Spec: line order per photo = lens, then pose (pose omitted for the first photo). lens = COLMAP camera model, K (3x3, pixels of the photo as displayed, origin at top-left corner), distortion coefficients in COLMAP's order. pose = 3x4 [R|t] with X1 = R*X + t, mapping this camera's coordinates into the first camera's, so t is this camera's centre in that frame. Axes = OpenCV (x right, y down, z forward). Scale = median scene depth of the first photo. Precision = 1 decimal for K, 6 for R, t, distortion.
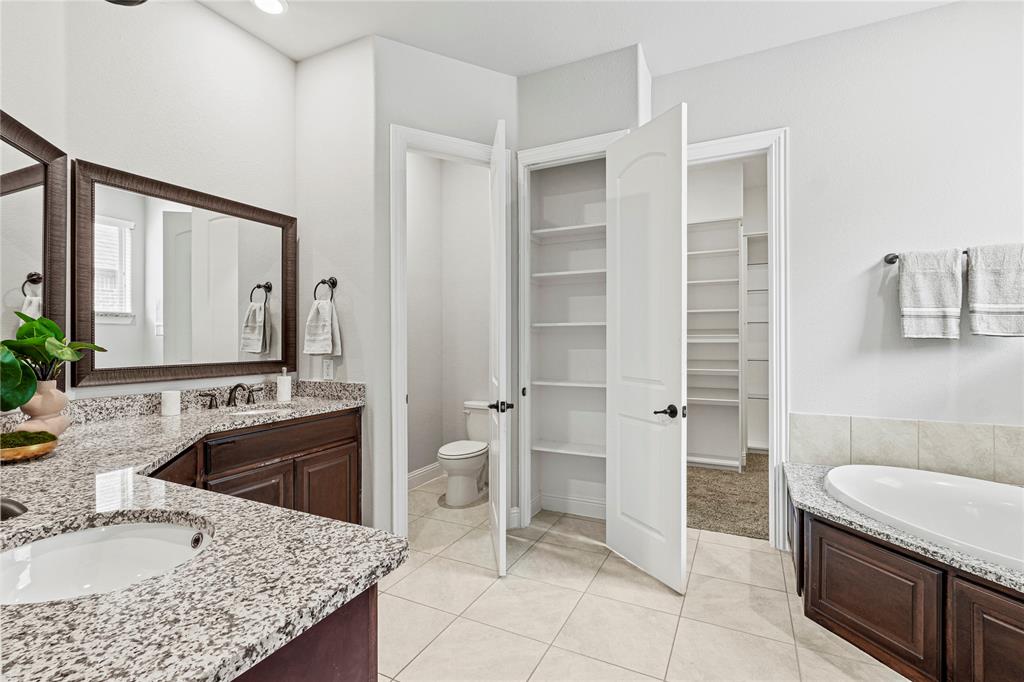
lens RADIAL K [[469.4, 0, 512.0], [0, 469.4, 341.0], [0, 0, 1]] dist [-0.000015, -0.000050]
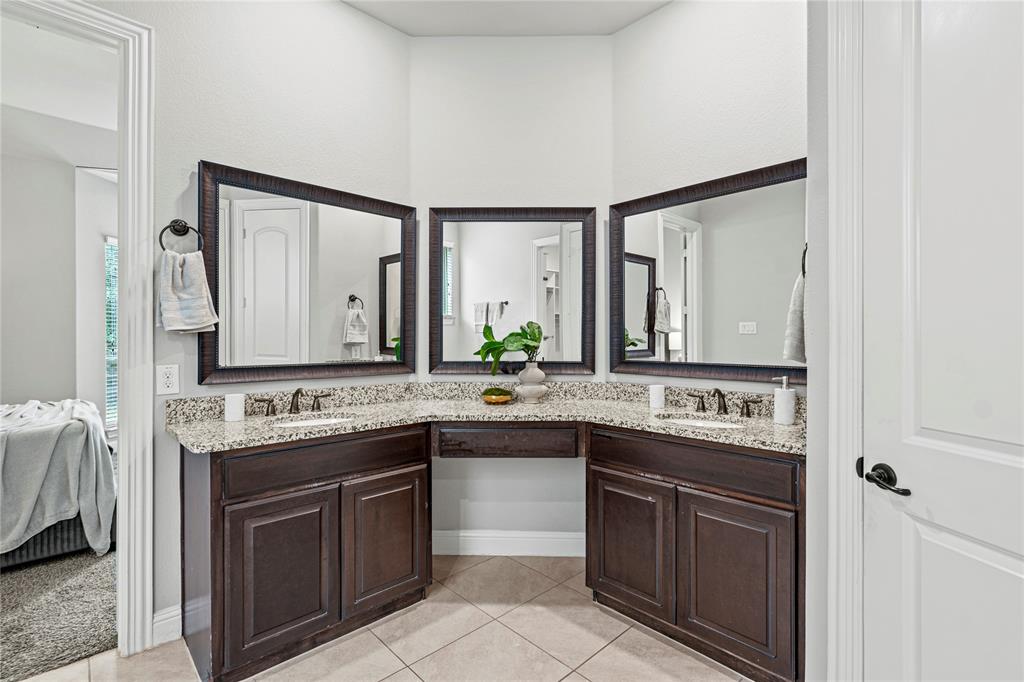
lens RADIAL K [[469.4, 0, 512.0], [0, 469.4, 341.0], [0, 0, 1]] dist [-0.000015, -0.000050]
pose [[-0.337729, 0.009572, -0.941195, 0.428940], [-0.003376, 0.999930, 0.011380, -0.008813], [0.941237, 0.007021, -0.337673, 1.080656]]
